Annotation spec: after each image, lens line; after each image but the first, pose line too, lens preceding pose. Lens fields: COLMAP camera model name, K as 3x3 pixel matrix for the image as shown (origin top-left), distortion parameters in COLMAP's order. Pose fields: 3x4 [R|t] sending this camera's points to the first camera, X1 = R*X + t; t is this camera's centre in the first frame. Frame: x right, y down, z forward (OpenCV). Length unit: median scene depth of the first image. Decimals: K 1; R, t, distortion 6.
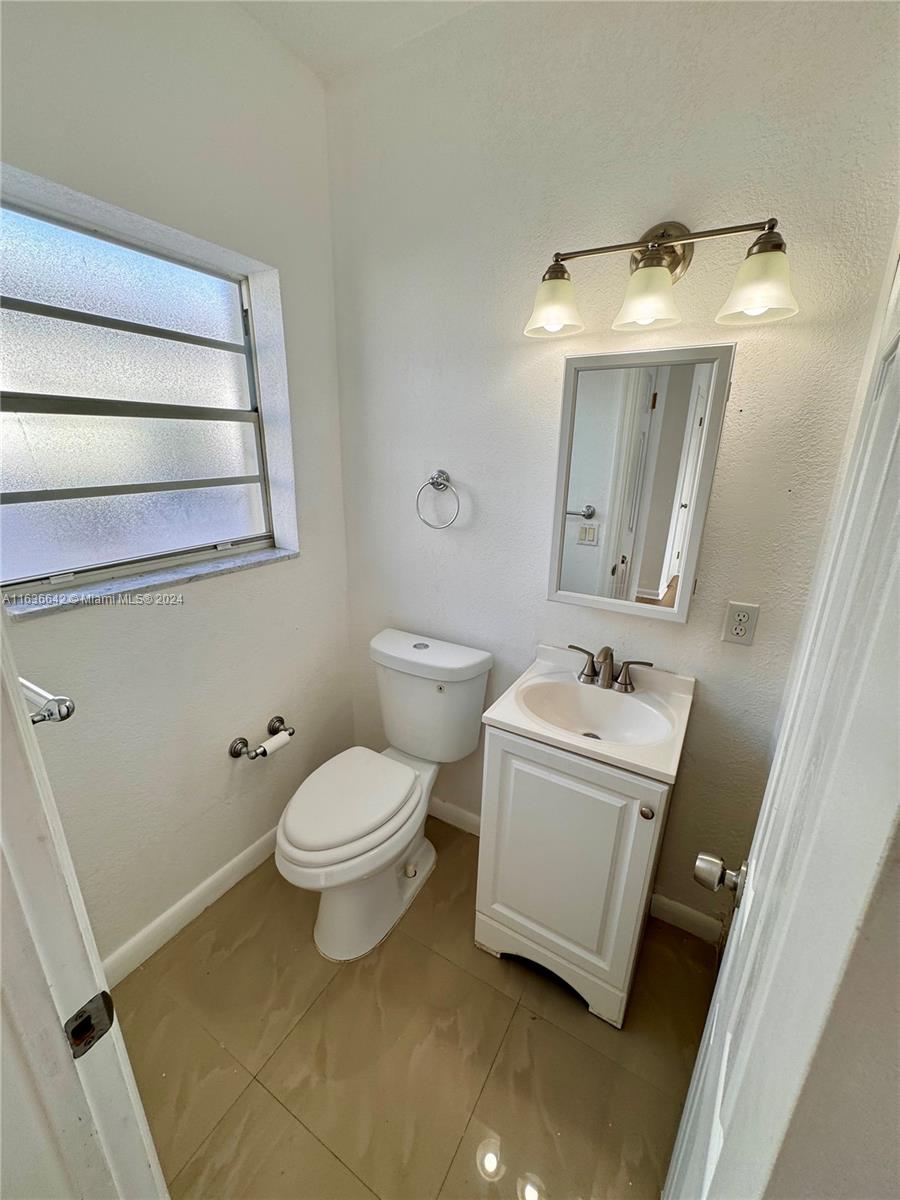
lens RADIAL K [[480.7, 0, 451.8], [0, 480.7, 600.0], [0, 0, 1]] dist [-0.004529, 0.000737]
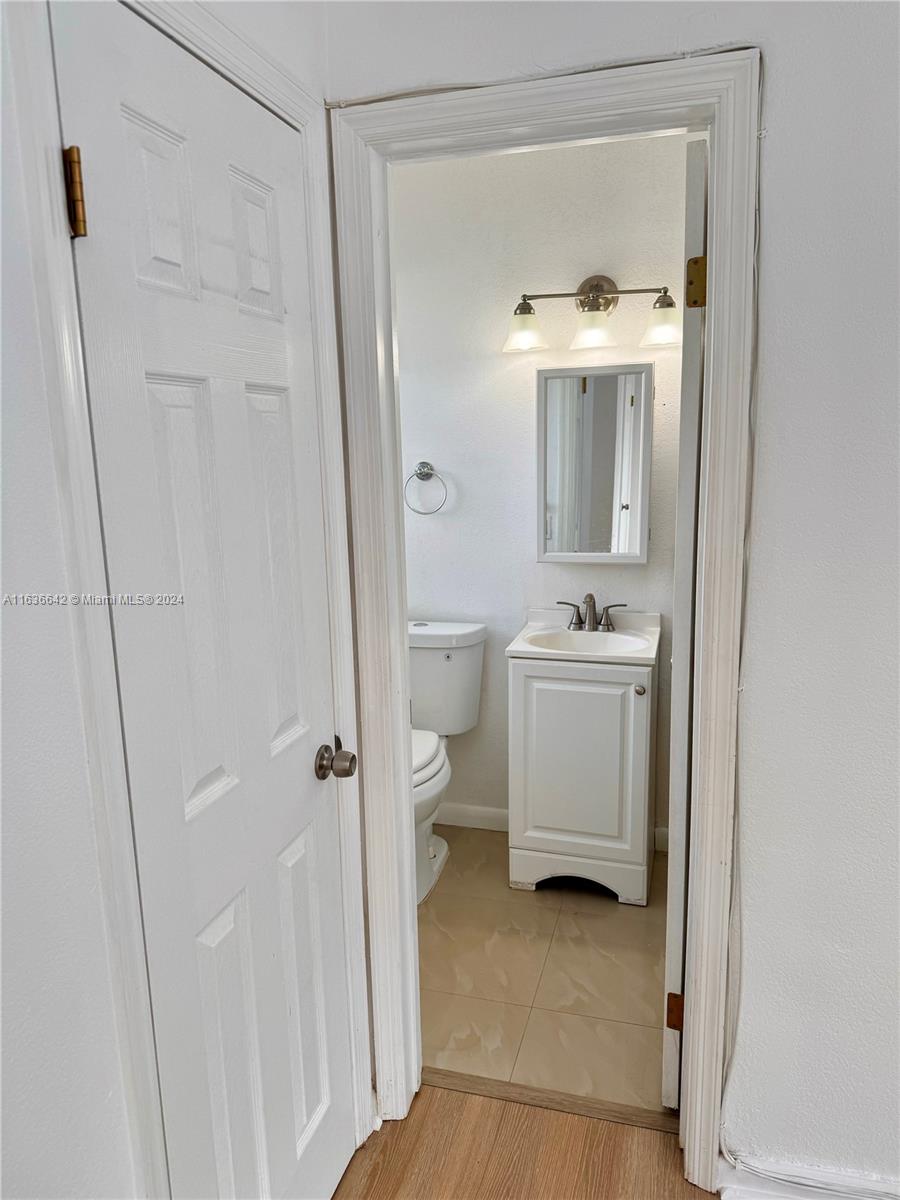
lens RADIAL K [[834.6, 0, 450.6], [0, 834.6, 610.2], [0, 0, 1]] dist [0.099691, -0.000288]
pose [[0.967964, -0.087202, 0.235460, -0.532462], [0.113483, 0.988449, -0.100450, 0.317129], [-0.223981, 0.123953, 0.966679, -0.986415]]
